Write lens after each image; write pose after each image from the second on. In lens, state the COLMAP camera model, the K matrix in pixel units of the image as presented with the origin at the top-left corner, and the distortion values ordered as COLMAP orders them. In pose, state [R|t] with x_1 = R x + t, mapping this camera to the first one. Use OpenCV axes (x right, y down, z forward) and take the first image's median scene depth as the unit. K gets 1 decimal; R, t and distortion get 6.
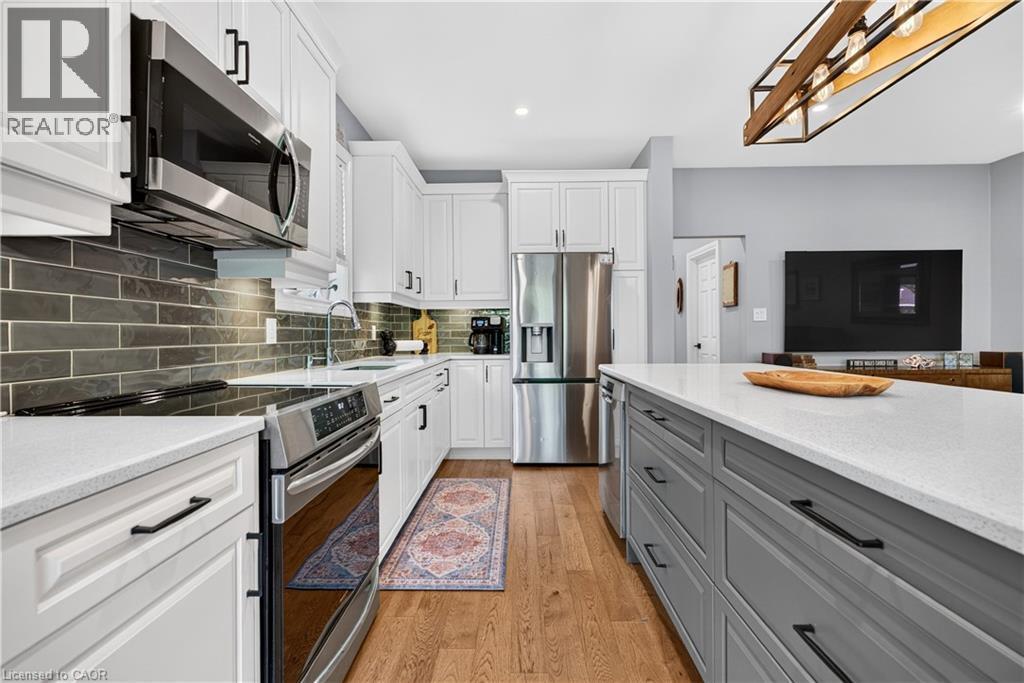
lens RADIAL K [[465.1, 0, 509.4], [0, 465.1, 334.4], [0, 0, 1]] dist [0.001191, -0.000117]
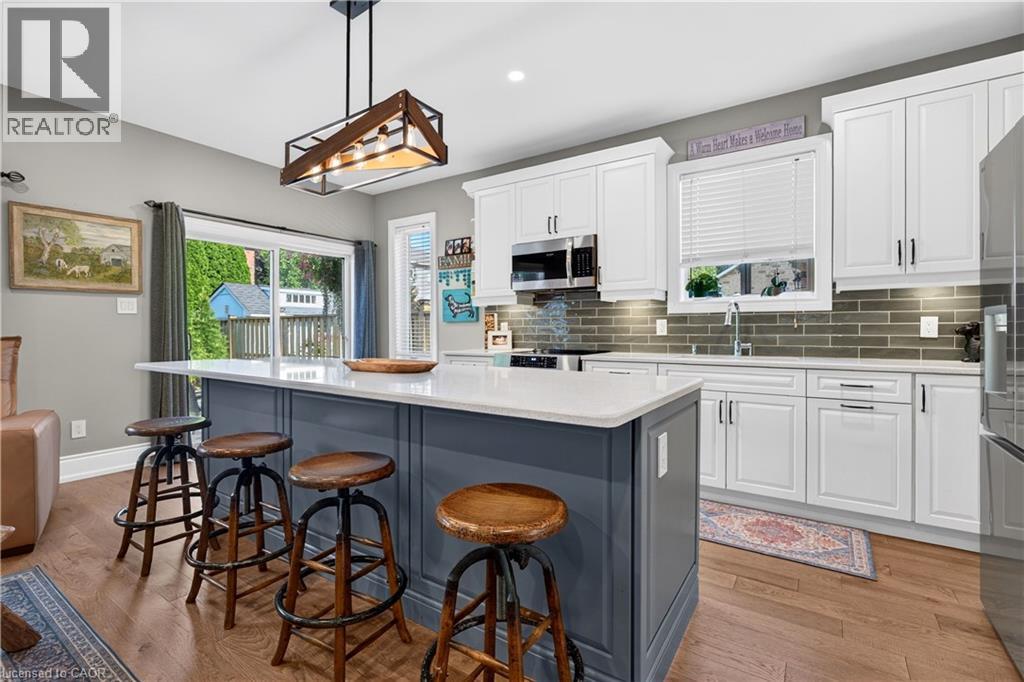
lens RADIAL K [[465.1, 0, 509.4], [0, 465.1, 333.9], [0, 0, 1]] dist [0.001191, -0.000117]
pose [[-0.551725, 0.011426, -0.833948, 1.117542], [0.003462, 0.999929, 0.011410, -0.004261], [0.834019, 0.003408, -0.551725, 1.433903]]
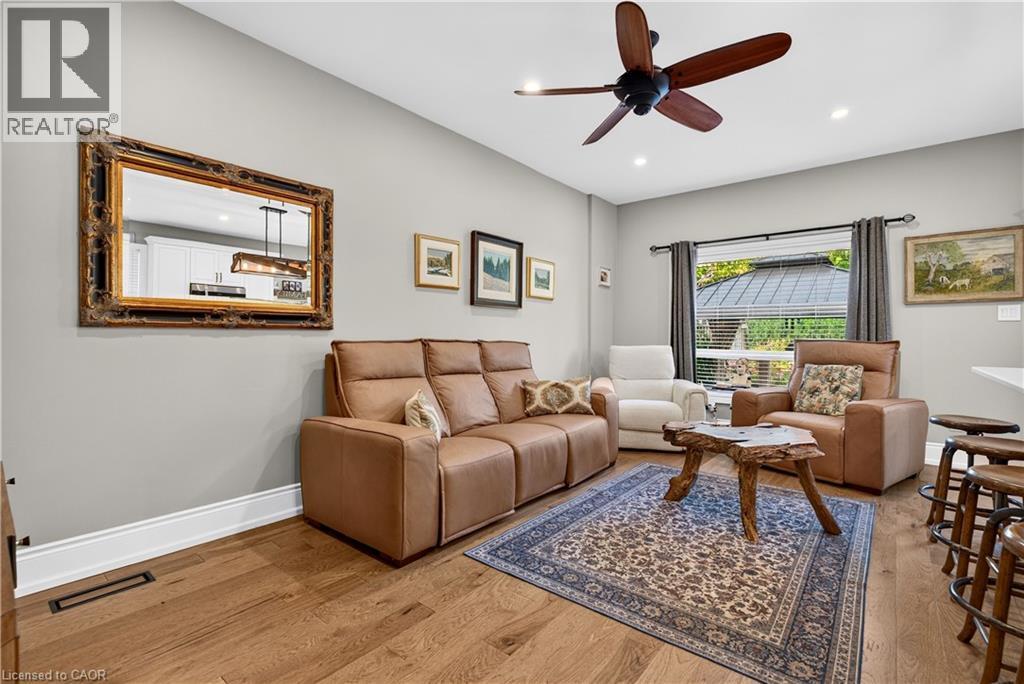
lens RADIAL K [[465.1, 0, 509.4], [0, 465.1, 334.9], [0, 0, 1]] dist [0.001191, -0.000117]
pose [[-0.782393, -0.001342, 0.622784, 0.858009], [-0.004603, 0.999983, -0.003628, 0.003391], [-0.622769, -0.005705, -0.782385, 1.796969]]
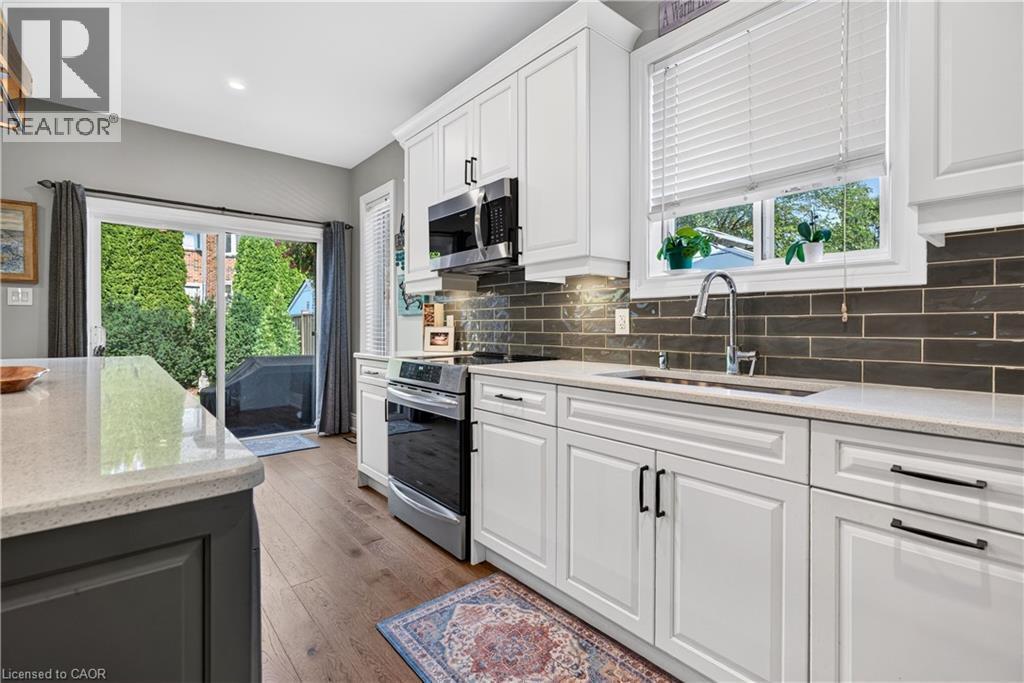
lens RADIAL K [[466.3, 0, 510.0], [0, 466.3, 328.9], [0, 0, 1]] dist [-0.001790, -0.000268]
pose [[-0.751902, 0.003765, -0.659265, 0.315755], [-0.001280, 0.999973, 0.007171, 0.001779], [0.659274, 0.006235, -0.751877, 1.568026]]
